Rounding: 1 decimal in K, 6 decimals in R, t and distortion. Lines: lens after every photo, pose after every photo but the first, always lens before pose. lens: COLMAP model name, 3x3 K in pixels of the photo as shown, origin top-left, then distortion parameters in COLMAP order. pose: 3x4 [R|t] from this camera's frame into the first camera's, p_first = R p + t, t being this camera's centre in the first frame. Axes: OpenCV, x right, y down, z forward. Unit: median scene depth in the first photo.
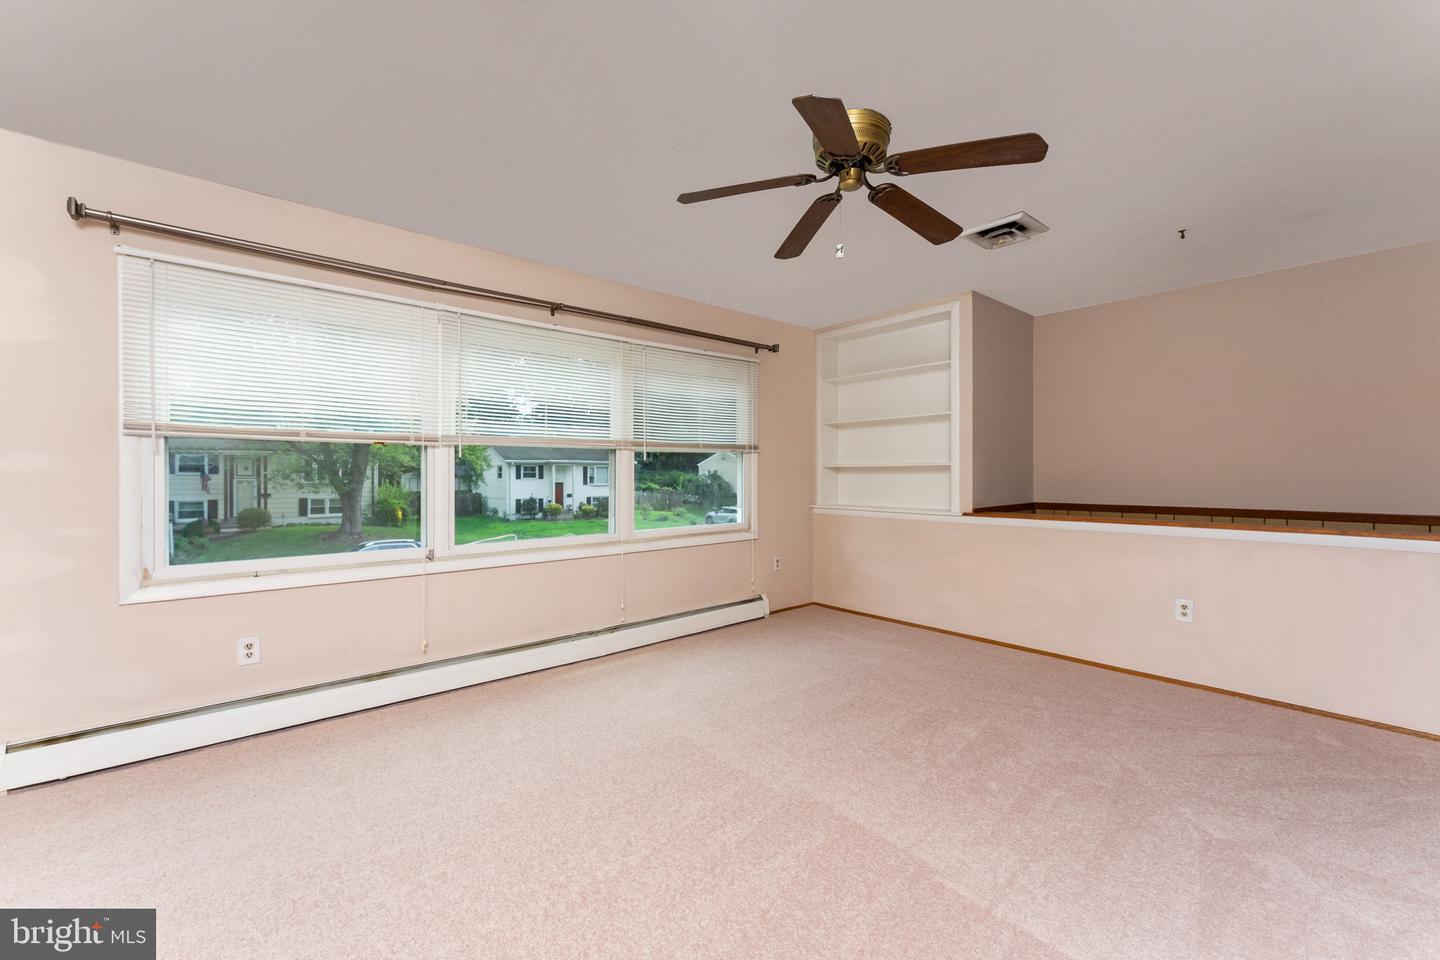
lens RADIAL K [[577.7, 0, 715.4], [0, 577.7, 474.6], [0, 0, 1]] dist [0.000918, -0.000279]
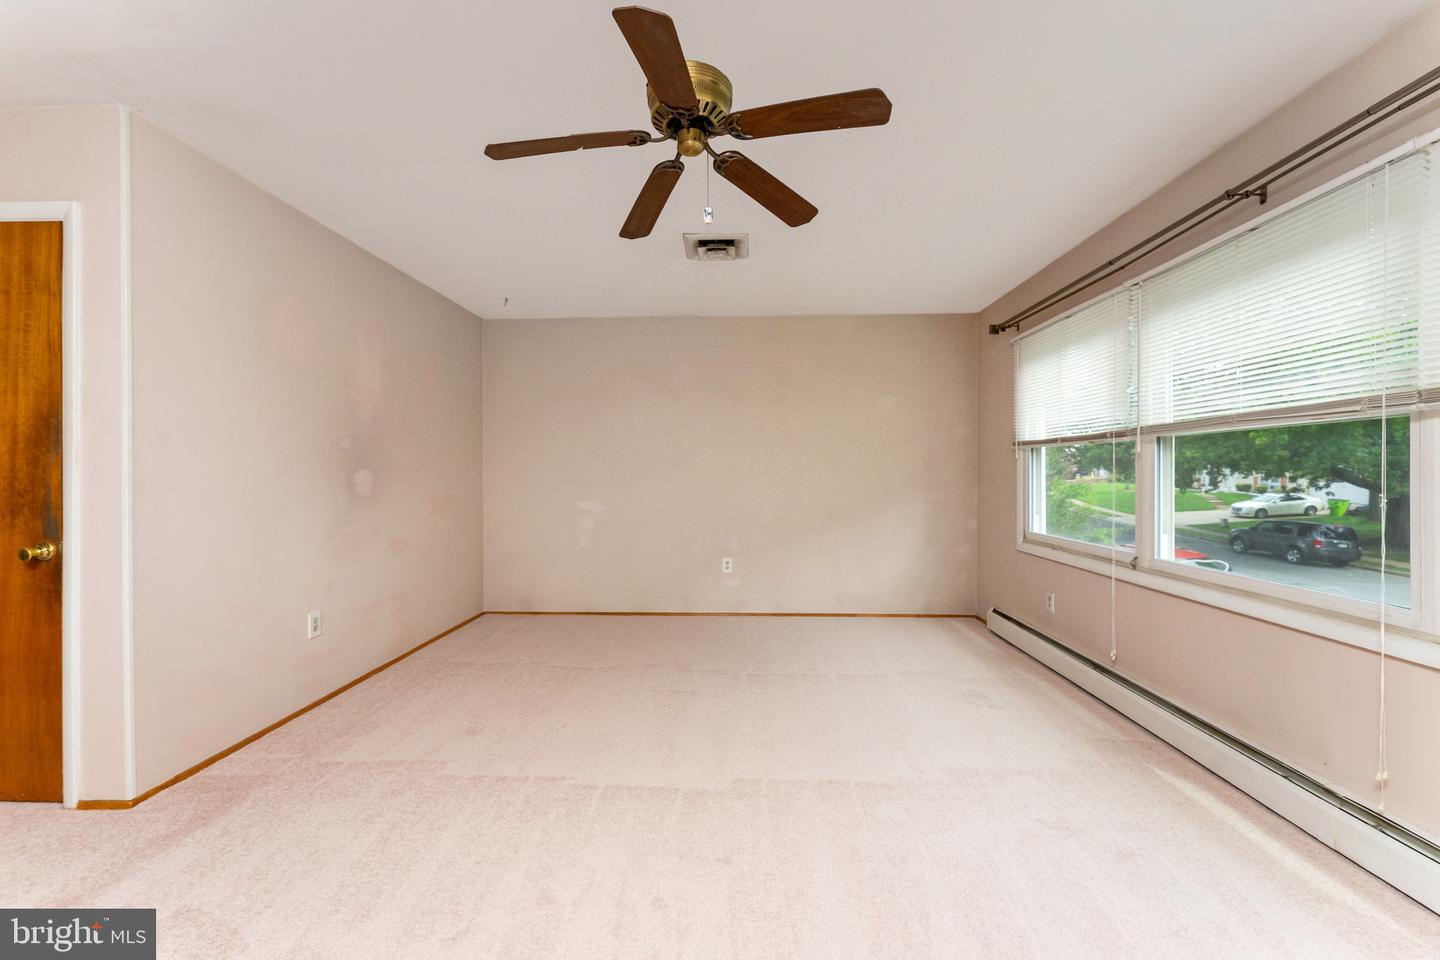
lens RADIAL K [[577.7, 0, 722.9], [0, 577.7, 475.6], [0, 0, 1]] dist [0.000918, -0.000279]
pose [[-0.664765, 0.006331, -0.747026, 0.514776], [0.001242, 0.999972, 0.007369, -0.001961], [0.747052, 0.003971, -0.664754, 0.960839]]
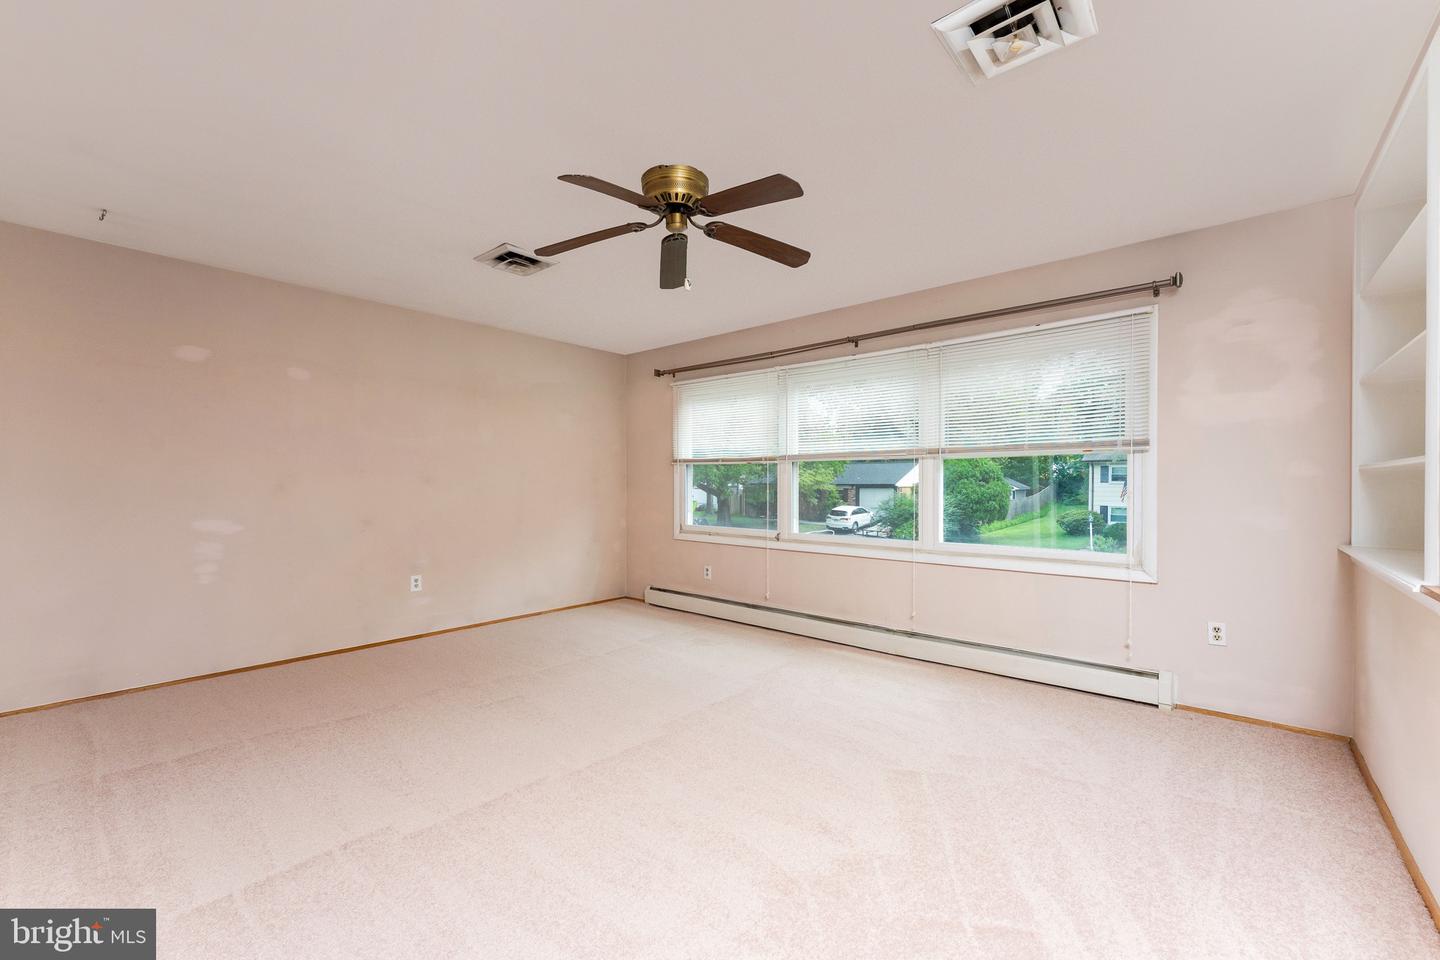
lens RADIAL K [[577.7, 0, 725.3], [0, 577.7, 481.3], [0, 0, 1]] dist [0.000918, -0.000279]
pose [[0.163154, 0.000029, -0.986601, 0.812380], [-0.003512, 0.999994, -0.000552, -0.000818], [0.986594, 0.003555, 0.163153, 0.536286]]
